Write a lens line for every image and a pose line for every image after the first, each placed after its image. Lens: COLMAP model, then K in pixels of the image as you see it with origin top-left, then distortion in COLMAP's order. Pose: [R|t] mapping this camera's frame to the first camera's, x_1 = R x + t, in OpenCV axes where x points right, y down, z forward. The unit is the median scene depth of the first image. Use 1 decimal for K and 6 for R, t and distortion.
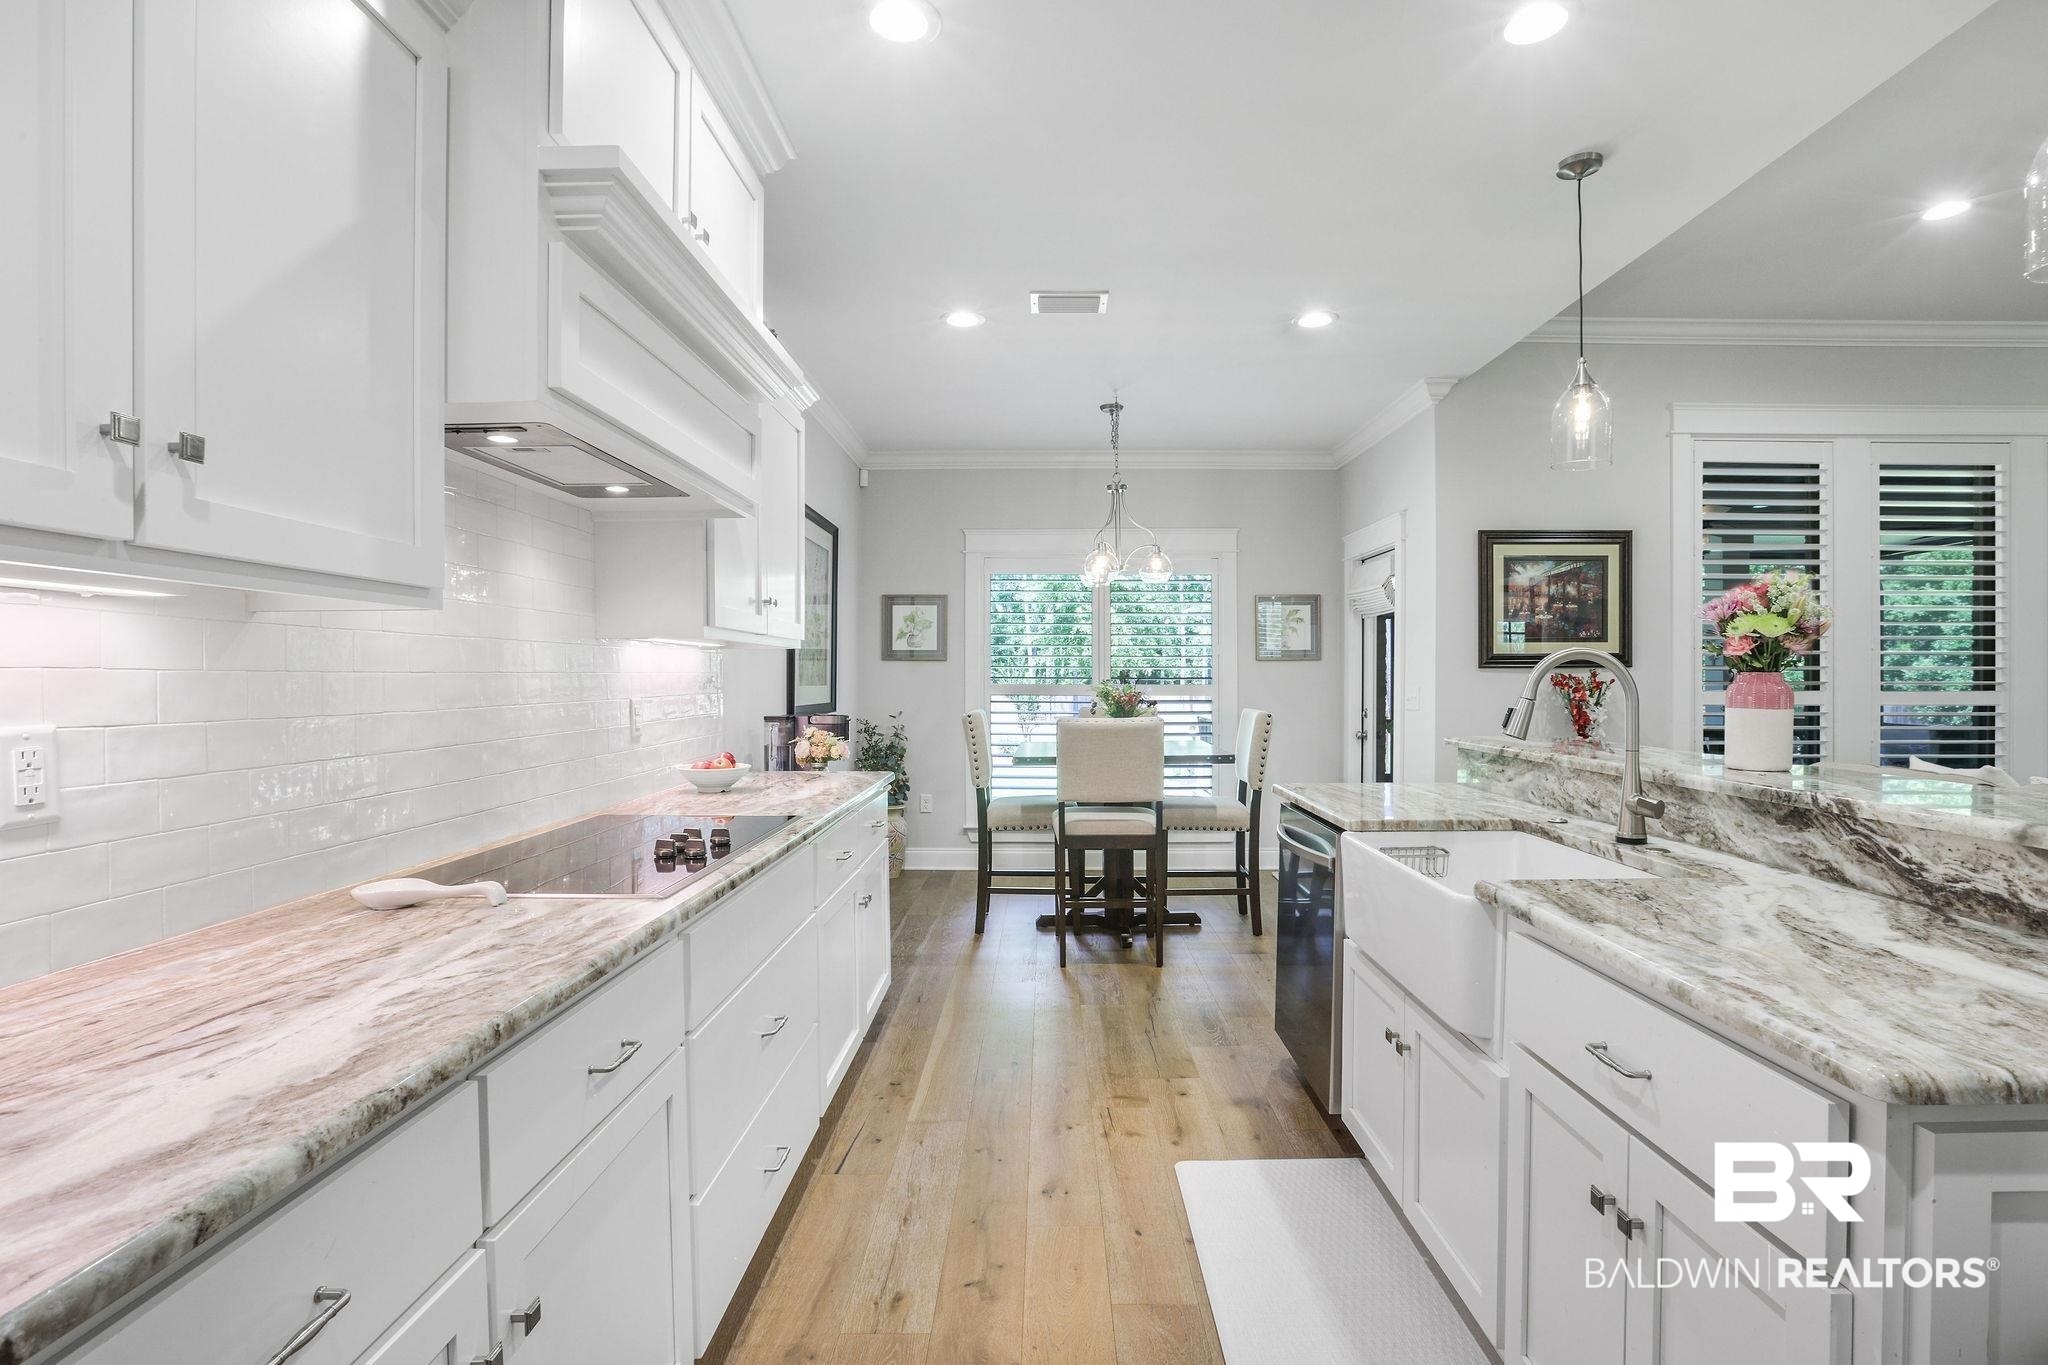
lens RADIAL K [[922.4, 0, 1024.0], [0, 922.4, 682.5], [0, 0, 1]] dist [-0.014589, 0.000245]
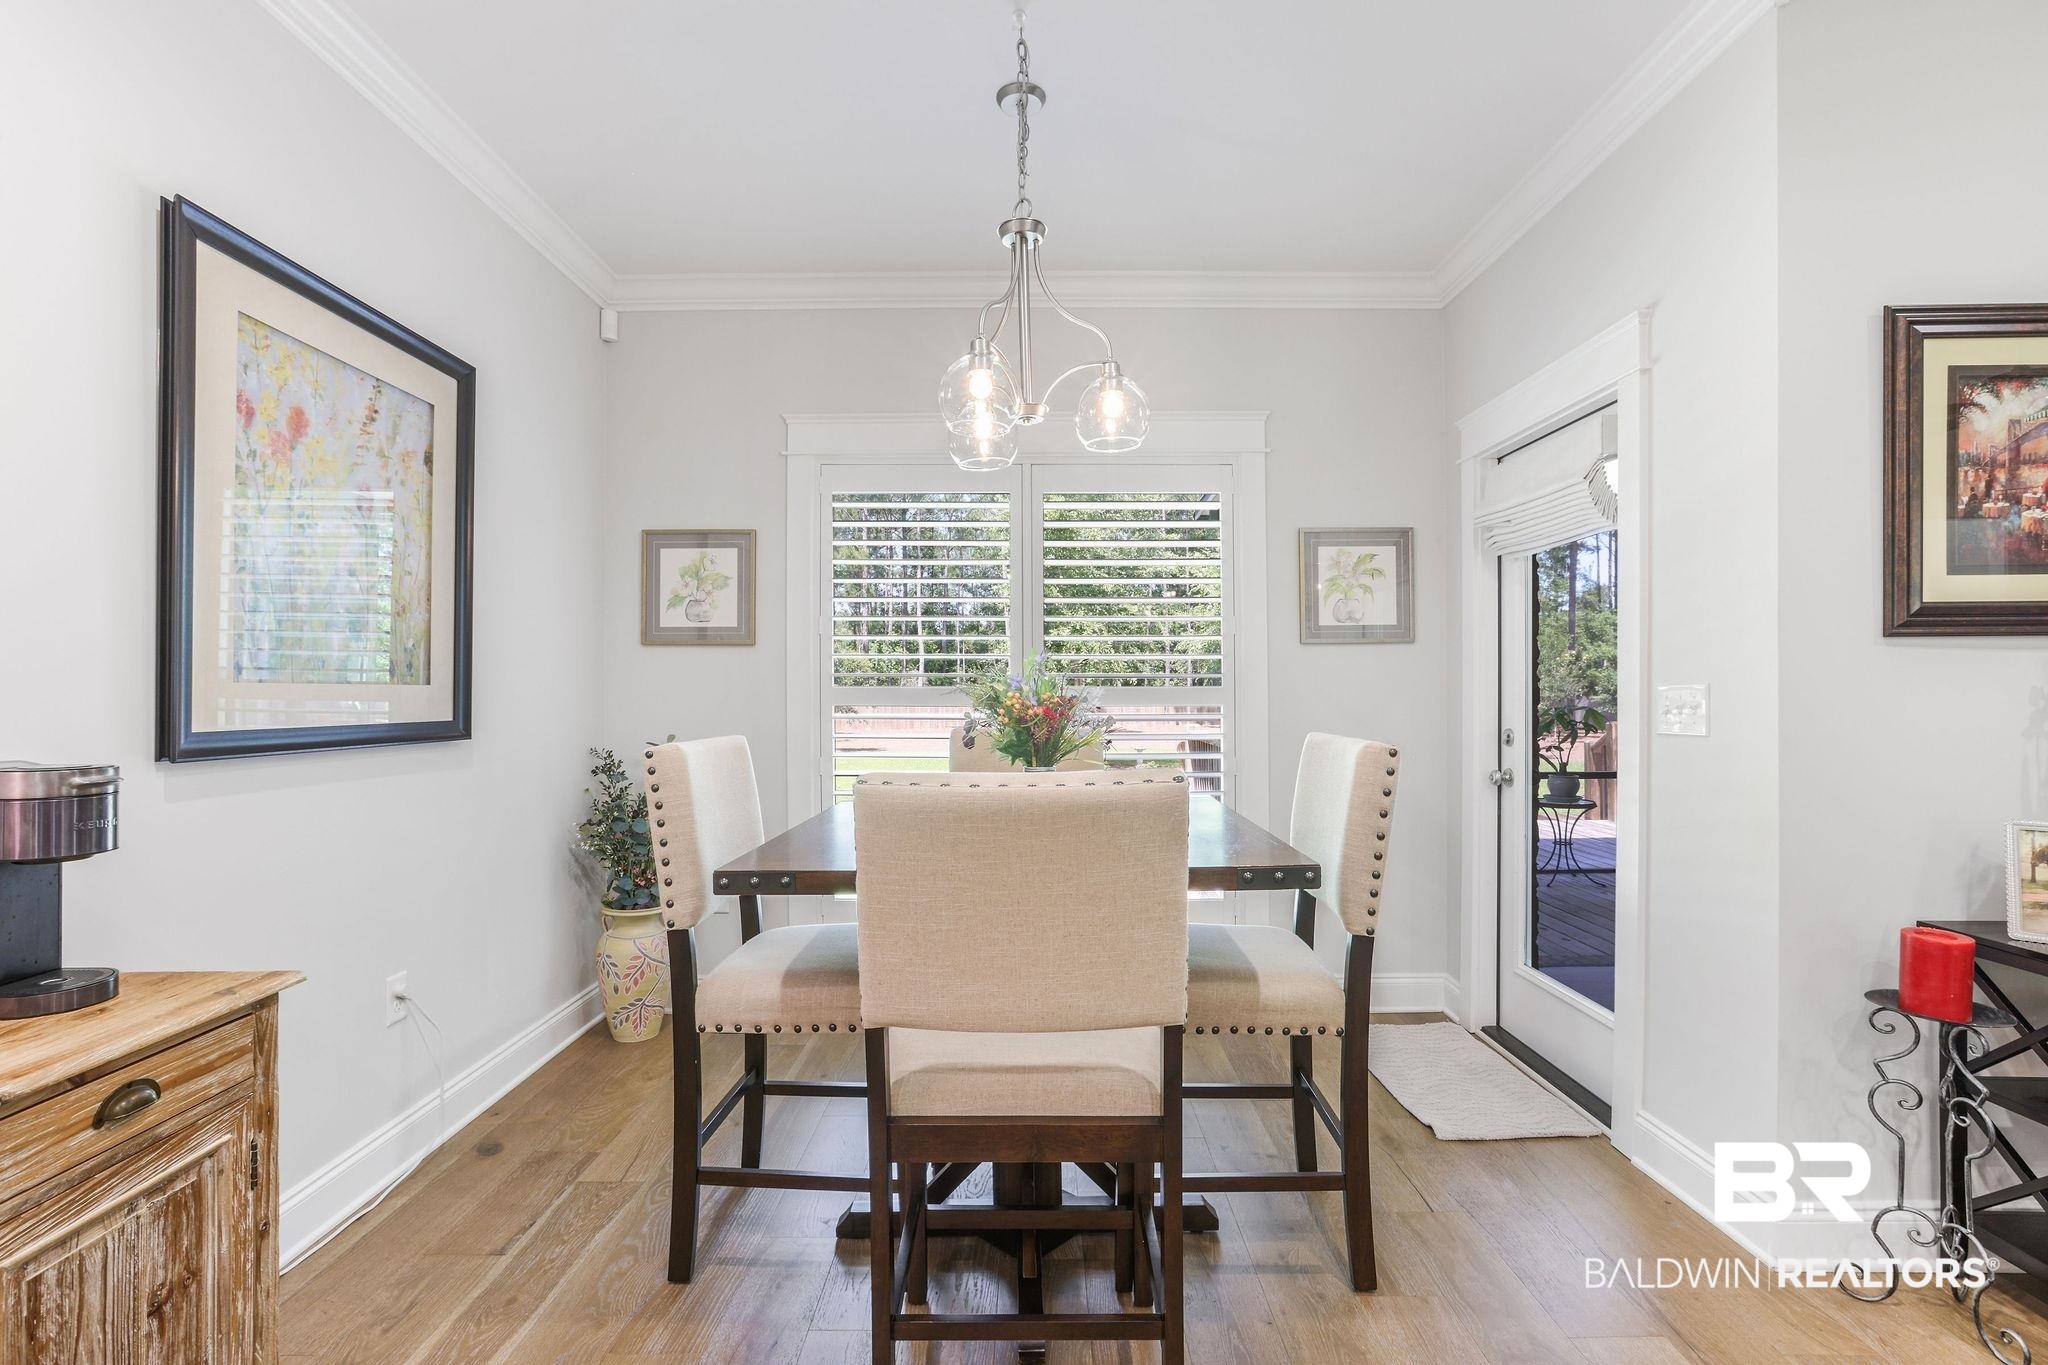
lens RADIAL K [[922.4, 0, 1024.0], [0, 922.4, 682.5], [0, 0, 1]] dist [-0.014589, 0.000245]
pose [[0.999836, -0.003586, 0.017749, 0.097046], [0.003768, 0.999940, -0.010243, 0.007121], [-0.017711, 0.010308, 0.999790, 0.594344]]
